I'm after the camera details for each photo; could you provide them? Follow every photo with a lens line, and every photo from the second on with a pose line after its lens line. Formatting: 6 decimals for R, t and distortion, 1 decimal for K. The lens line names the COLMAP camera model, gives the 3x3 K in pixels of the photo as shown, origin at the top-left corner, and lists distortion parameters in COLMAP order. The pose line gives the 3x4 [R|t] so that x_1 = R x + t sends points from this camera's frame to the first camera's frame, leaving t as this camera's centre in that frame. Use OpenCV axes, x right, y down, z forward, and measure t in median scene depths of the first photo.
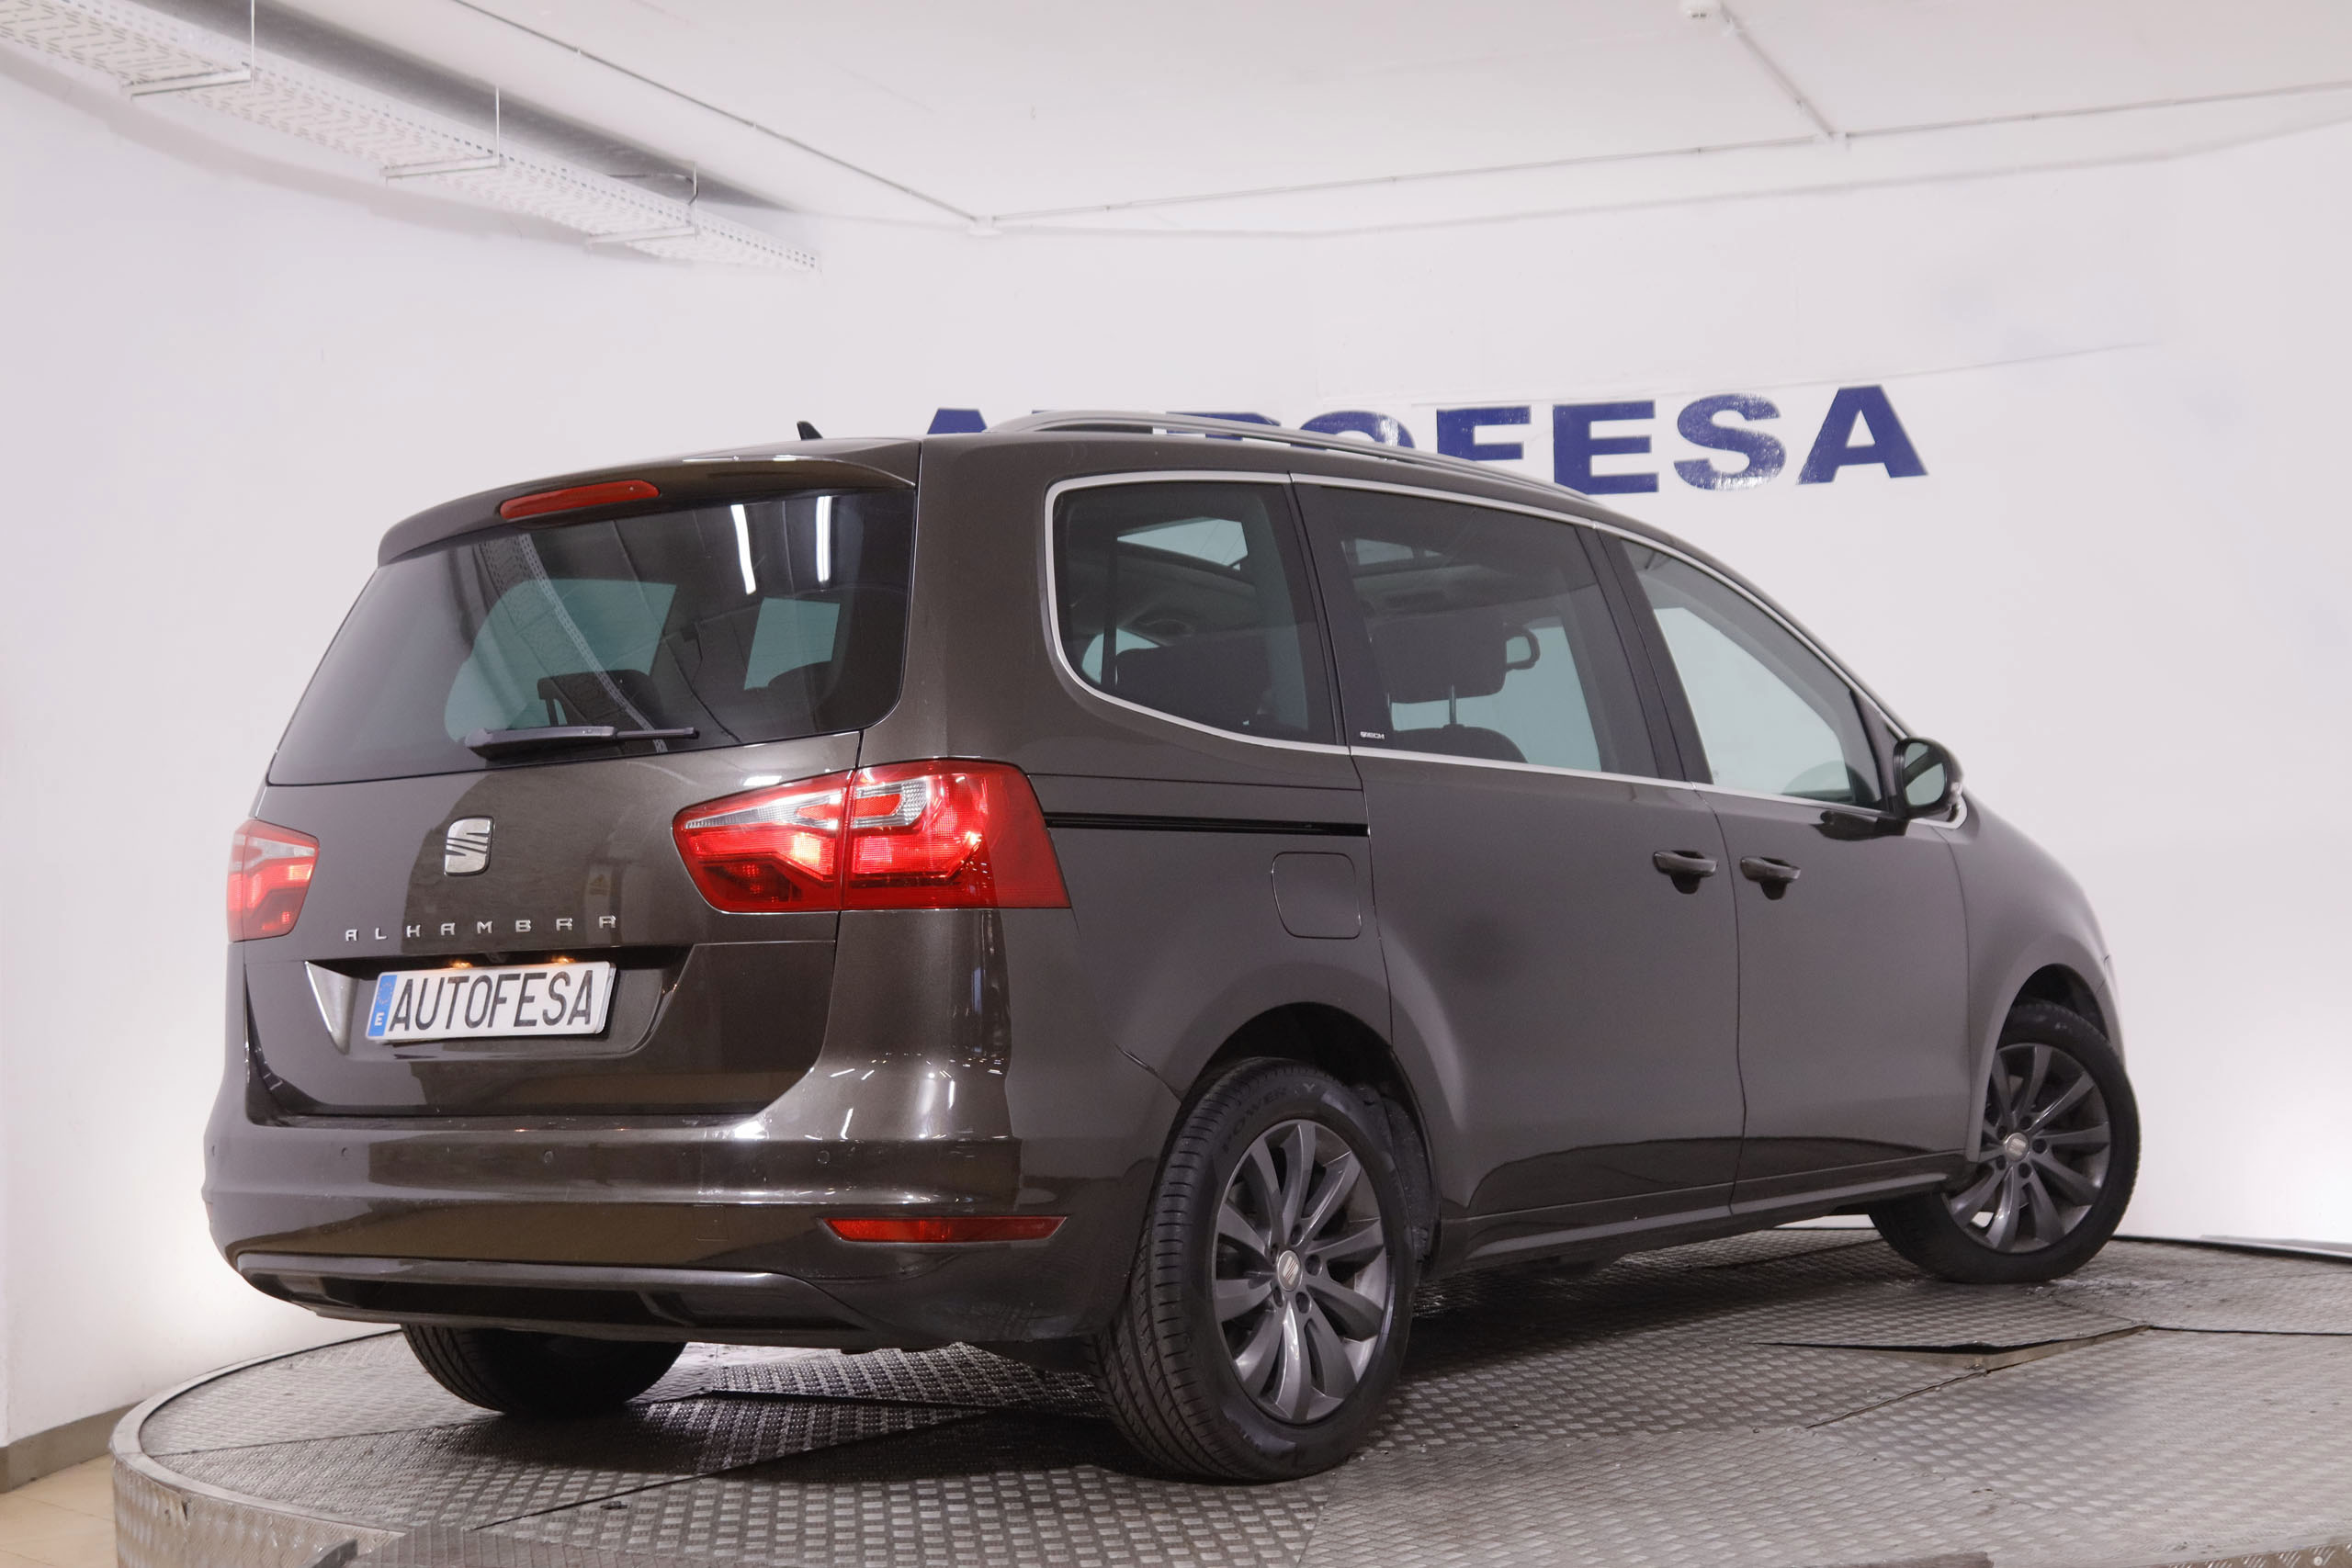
lens RADIAL K [[3529.7, 0, 1239.6], [0, 3529.7, 817.5], [0, 0, 1]] dist [0.025084, 0.000000]
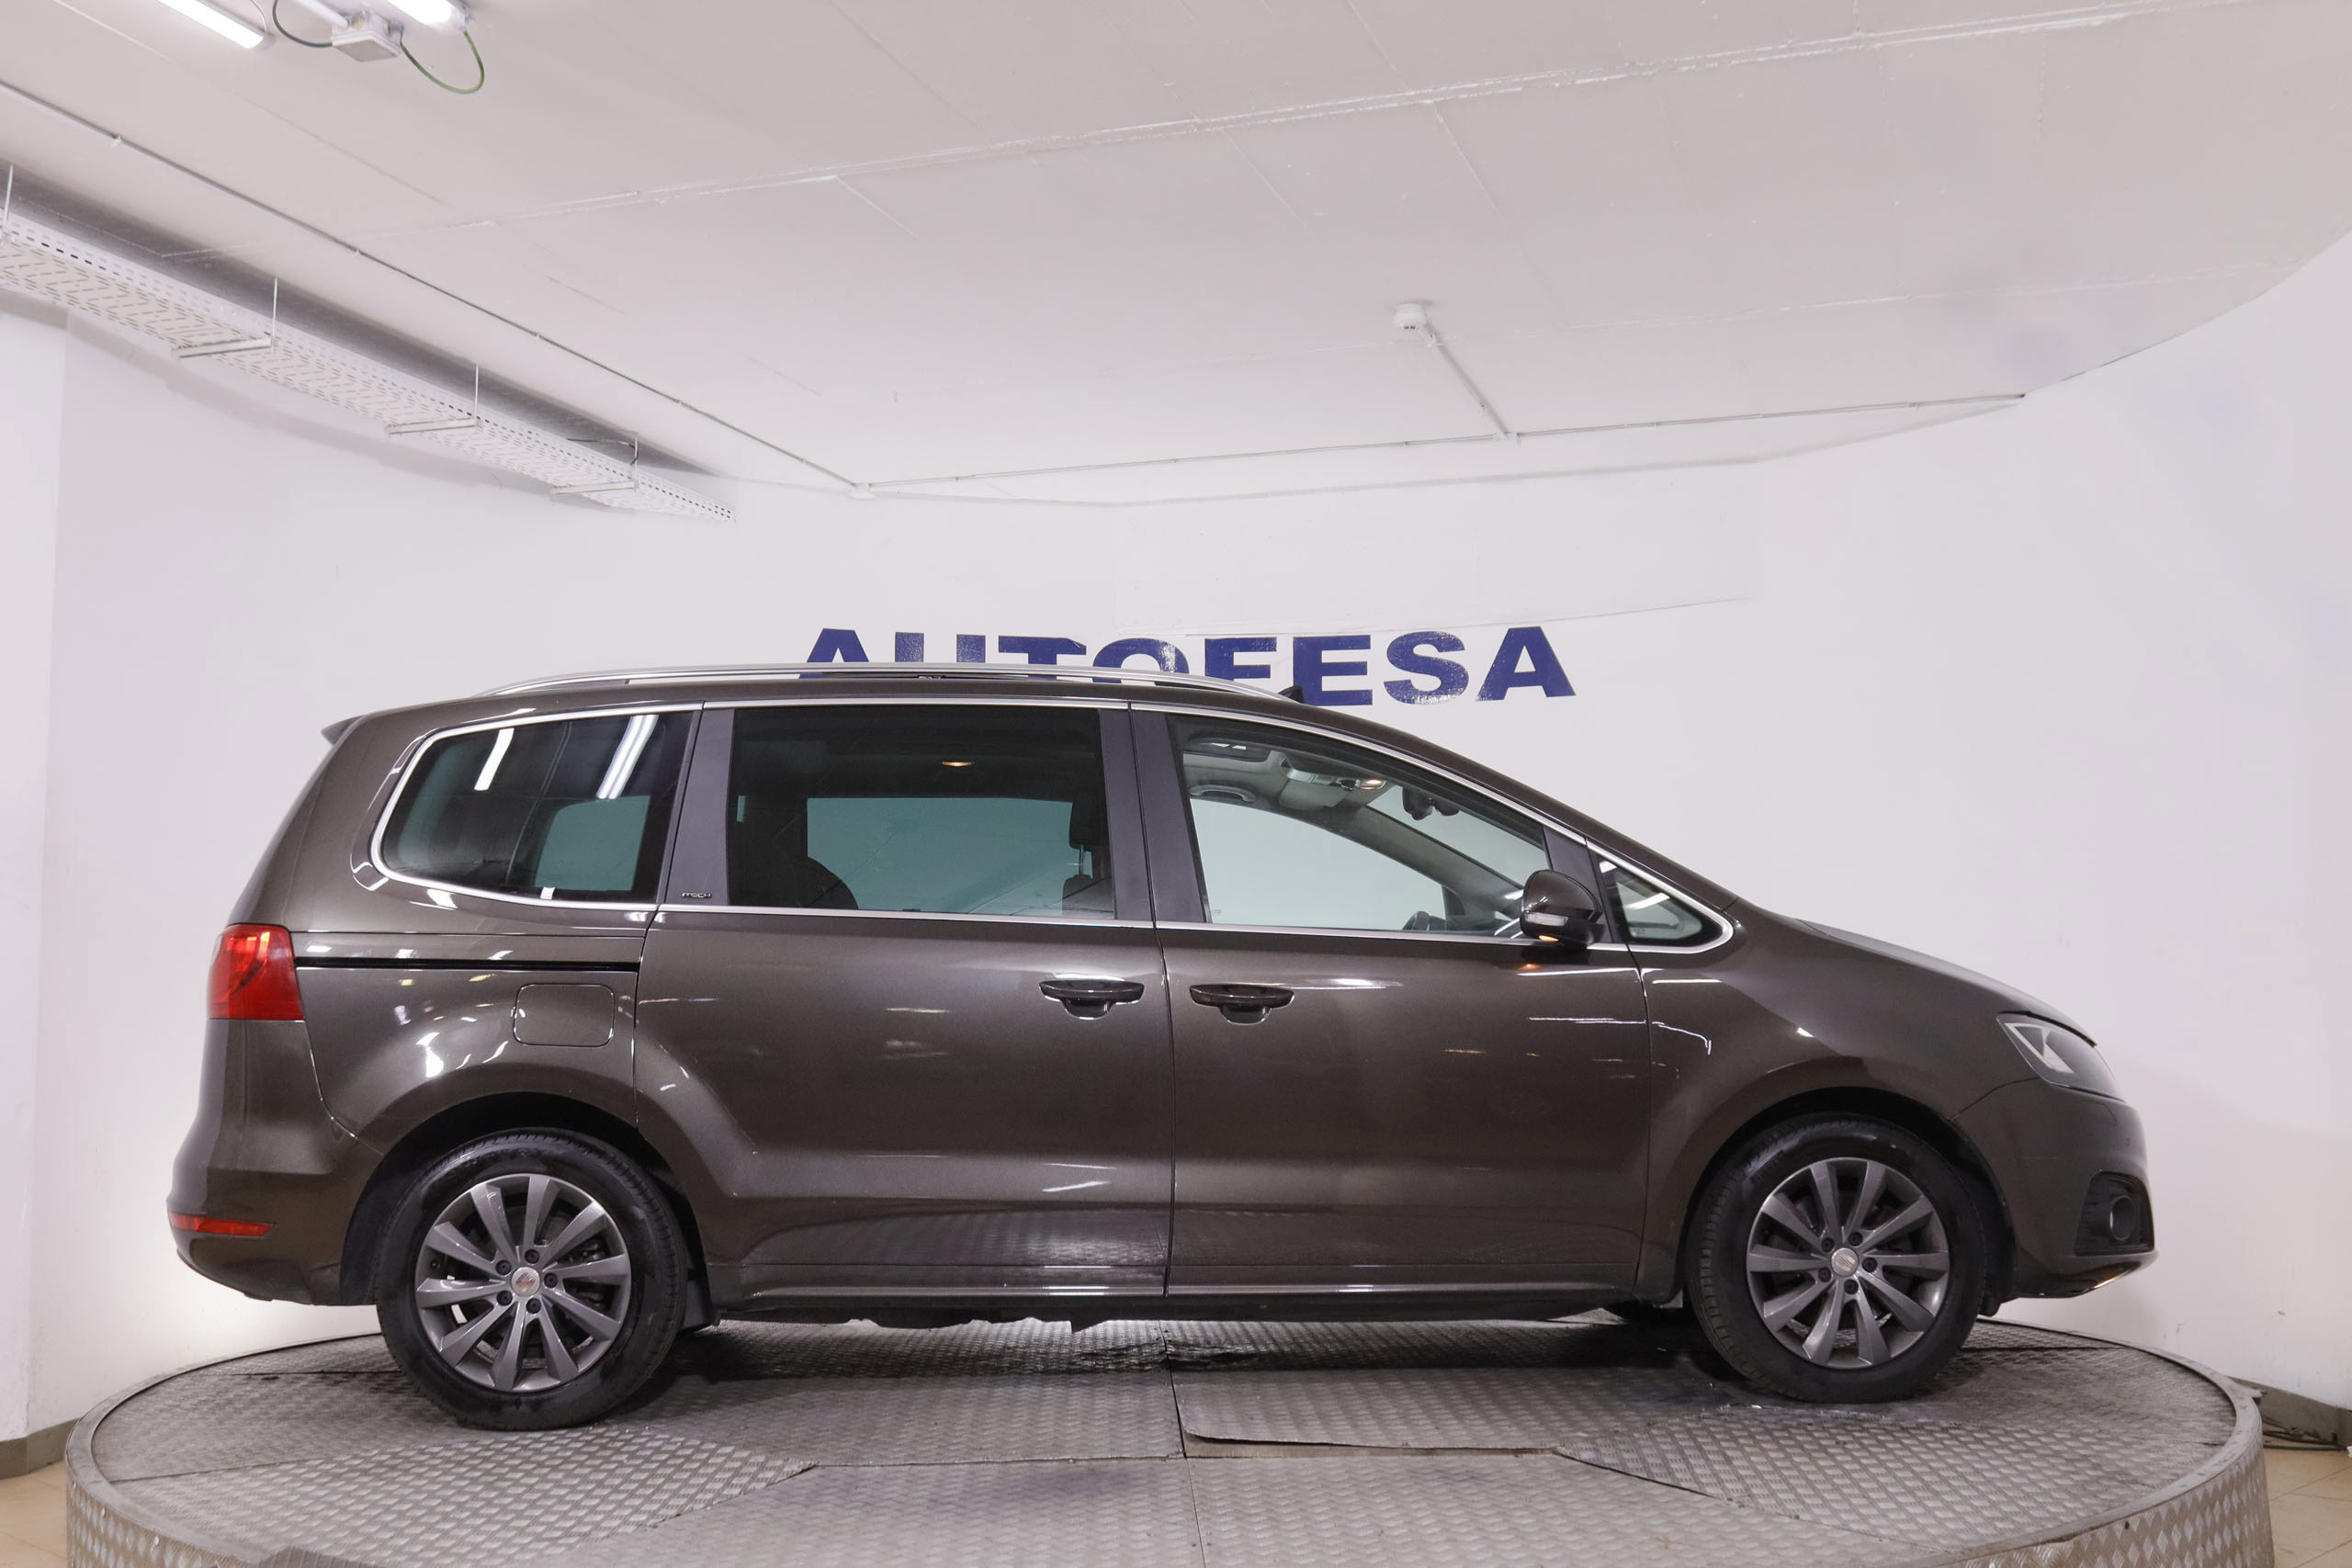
lens RADIAL K [[2437.6, 0, 1215.4], [0, 2437.6, 798.6], [0, 0, 1]] dist [-0.038854, 0.000000]
pose [[0.998142, 0.017882, 0.058249, 0.008154], [-0.013933, 0.997621, -0.067516, 0.005547], [-0.059318, 0.066579, 0.996016, 0.106353]]
